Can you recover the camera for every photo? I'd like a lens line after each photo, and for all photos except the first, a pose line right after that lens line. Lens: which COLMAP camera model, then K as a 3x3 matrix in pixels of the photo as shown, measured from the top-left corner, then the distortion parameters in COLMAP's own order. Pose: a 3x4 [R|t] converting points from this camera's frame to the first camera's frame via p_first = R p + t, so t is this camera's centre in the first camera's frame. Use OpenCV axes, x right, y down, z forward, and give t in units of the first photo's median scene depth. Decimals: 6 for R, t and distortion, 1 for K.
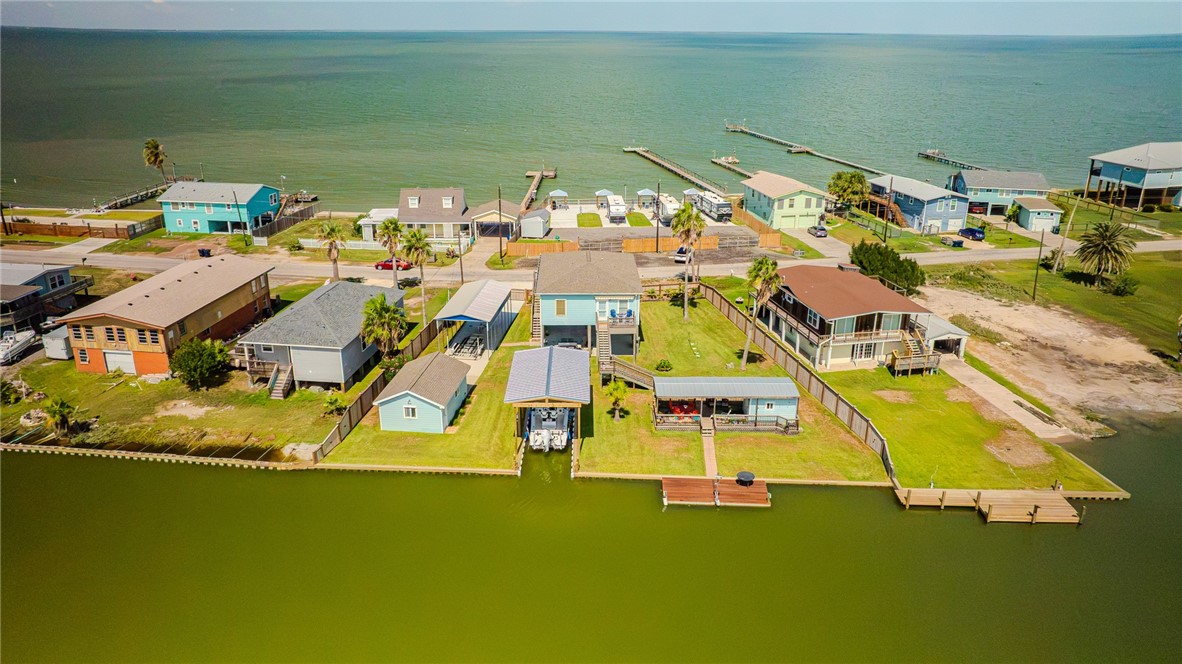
lens RADIAL K [[822.9, 0, 587.8], [0, 822.9, 331.0], [0, 0, 1]] dist [-0.025621, 0.010069]
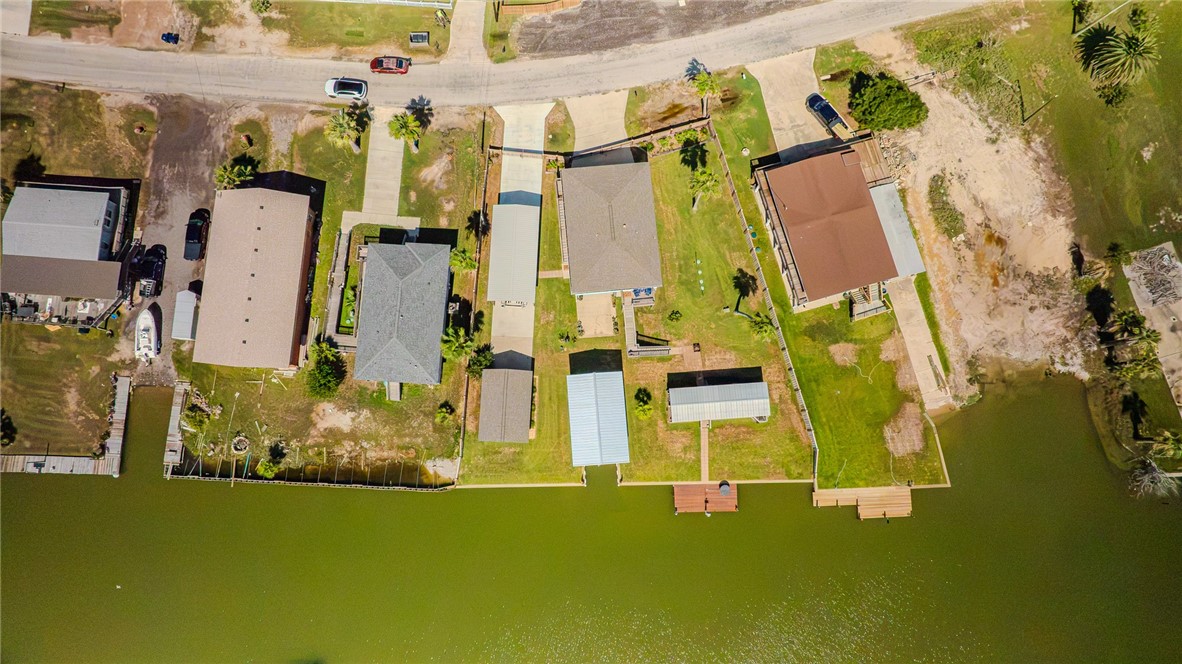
lens RADIAL K [[822.9, 0, 587.8], [0, 822.9, 331.0], [0, 0, 1]] dist [-0.025621, 0.010069]
pose [[0.997403, -0.070343, 0.015487, -0.063310], [0.021218, 0.492412, 0.870104, -1.045489], [-0.068831, -0.867515, 0.492625, 0.358718]]
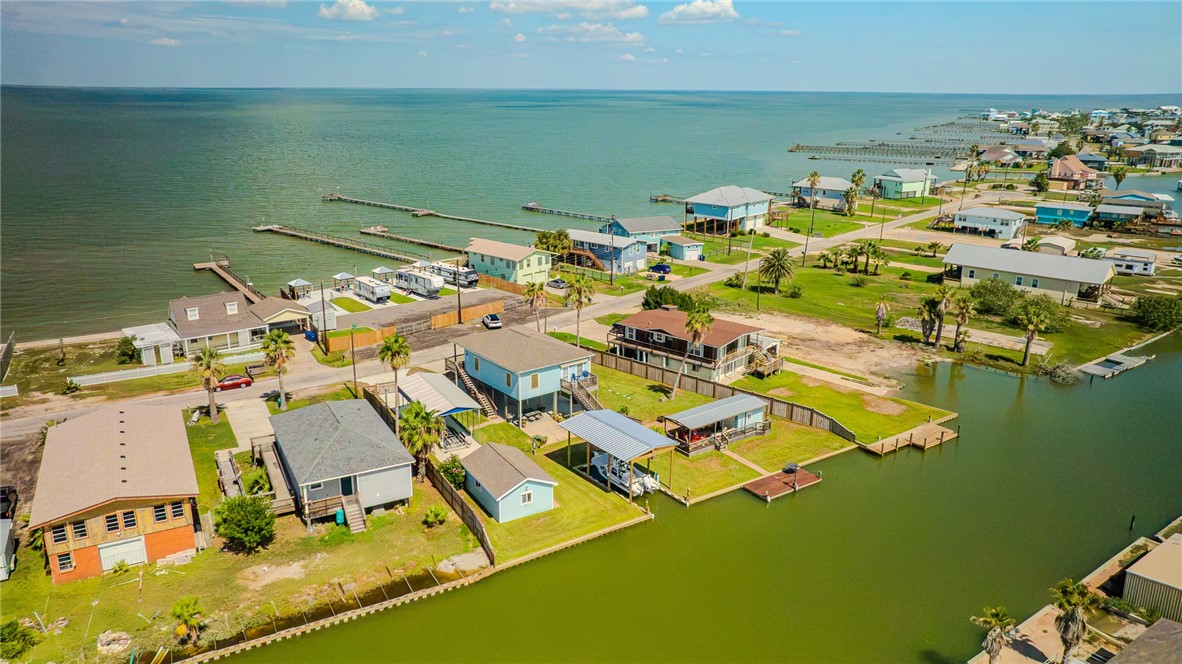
lens RADIAL K [[822.9, 0, 587.8], [0, 822.9, 331.0], [0, 0, 1]] dist [-0.025621, 0.010069]
pose [[0.801398, -0.168958, 0.573772, -0.603477], [0.203460, 0.979074, 0.004131, -0.085182], [-0.562464, 0.113429, 0.819005, 0.042479]]
